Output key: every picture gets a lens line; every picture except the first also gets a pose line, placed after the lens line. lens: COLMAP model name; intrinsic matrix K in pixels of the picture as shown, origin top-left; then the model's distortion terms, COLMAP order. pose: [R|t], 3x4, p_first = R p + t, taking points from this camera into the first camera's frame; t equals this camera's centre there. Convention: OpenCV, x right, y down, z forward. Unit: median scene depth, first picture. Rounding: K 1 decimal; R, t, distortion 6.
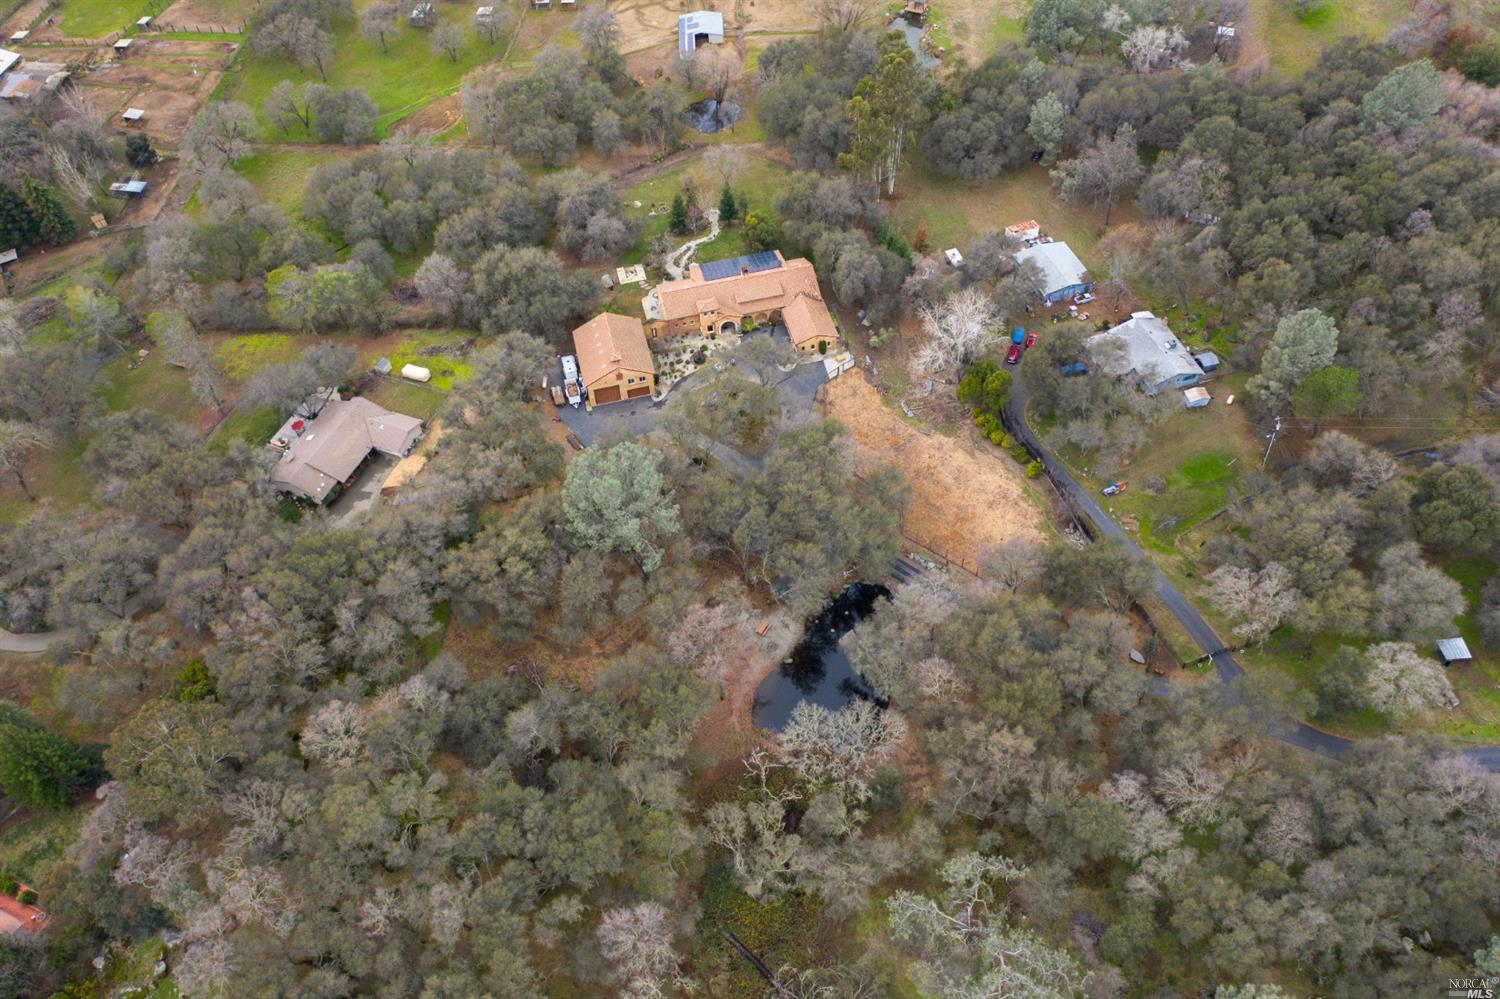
lens RADIAL K [[1183.9, 0, 750.0], [0, 1183.9, 499.5], [0, 0, 1]] dist [-0.018723, -0.000518]
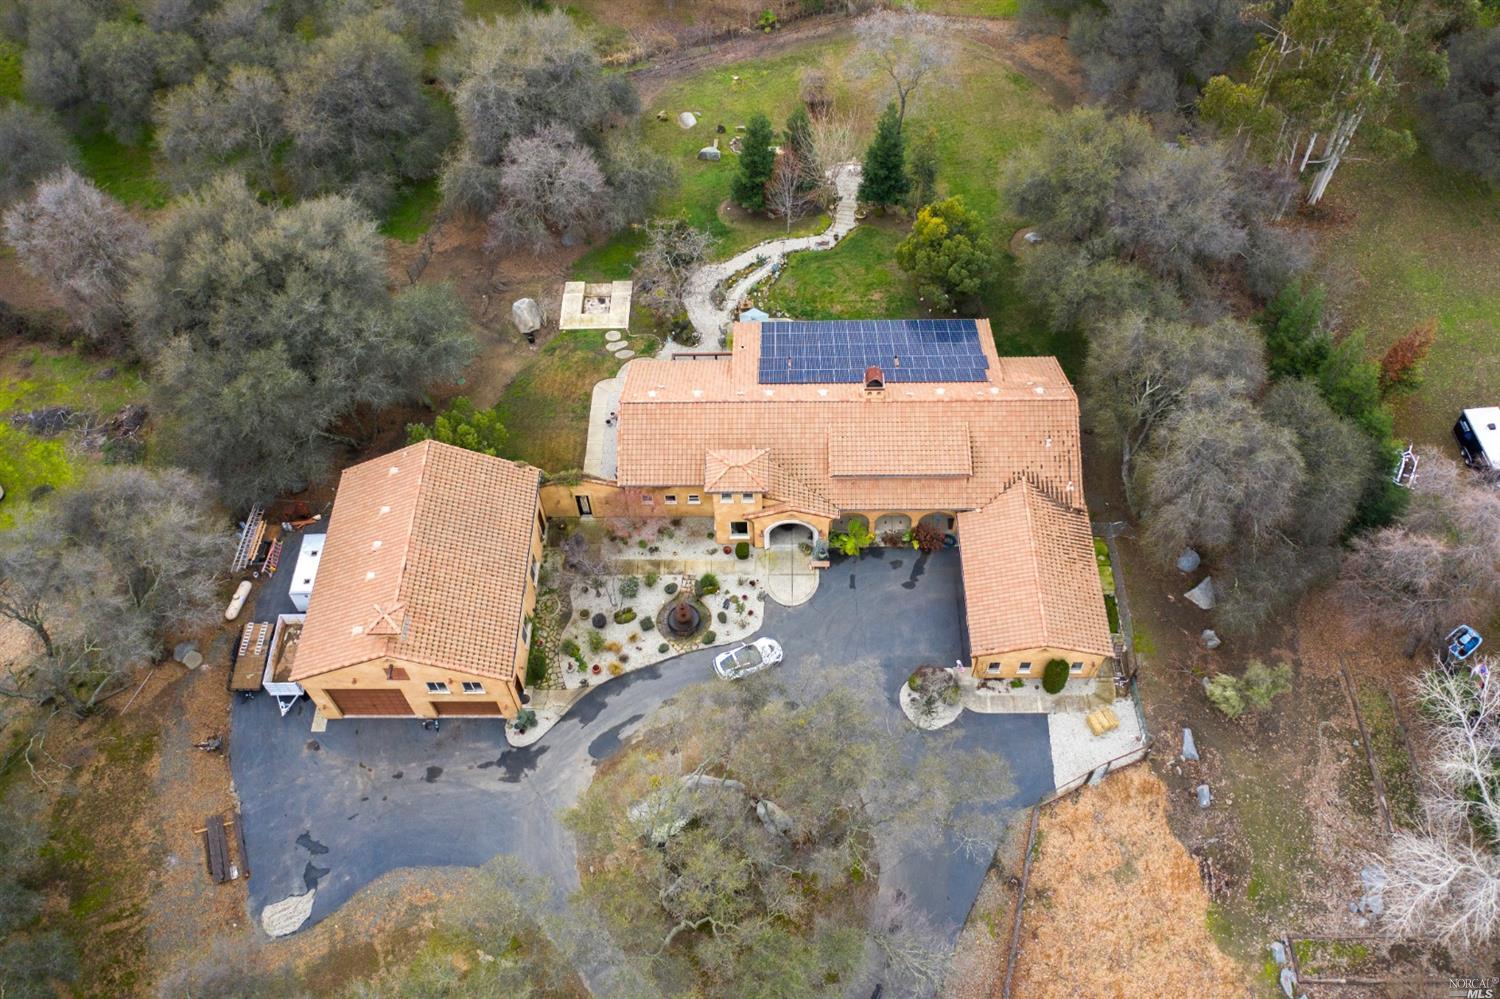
lens RADIAL K [[1183.9, 0, 750.0], [0, 1183.9, 499.5], [0, 0, 1]] dist [-0.018723, -0.000518]
pose [[0.969071, 0.208188, -0.132510, 0.013301], [-0.196406, 0.975747, 0.096654, -0.185778], [0.149419, -0.067639, 0.986458, 0.657846]]
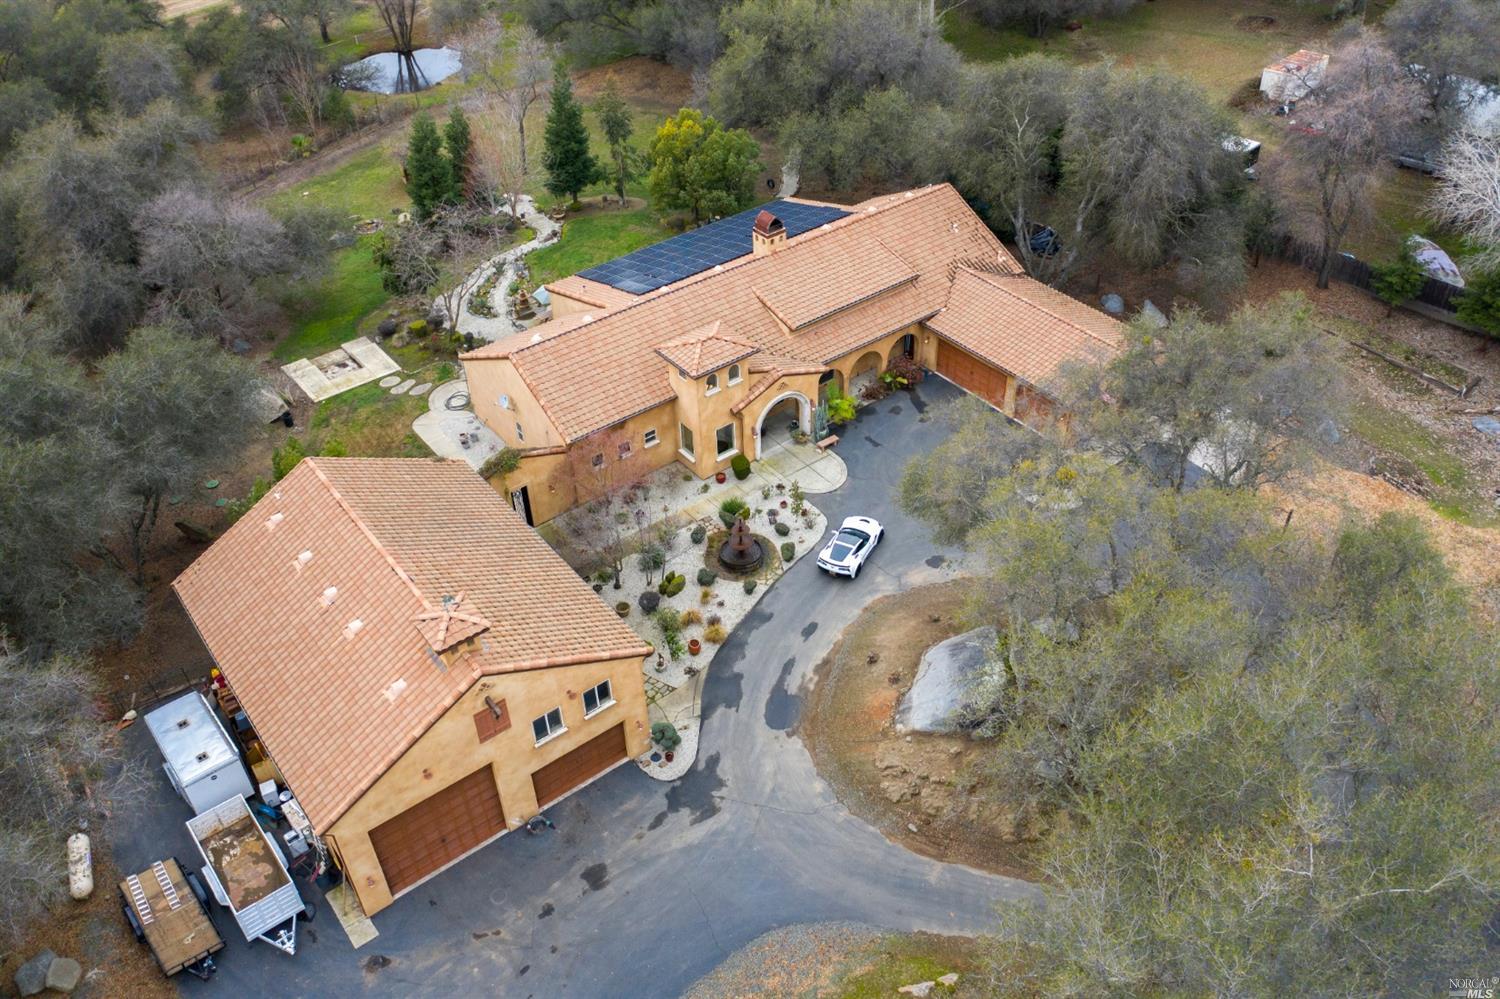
lens RADIAL K [[1183.9, 0, 750.0], [0, 1183.9, 499.5], [0, 0, 1]] dist [-0.018723, -0.000518]
pose [[0.913144, -0.245582, 0.325358, -0.117289], [0.309072, 0.937518, -0.159793, -0.087637], [-0.265786, 0.246473, 0.931992, 0.751061]]
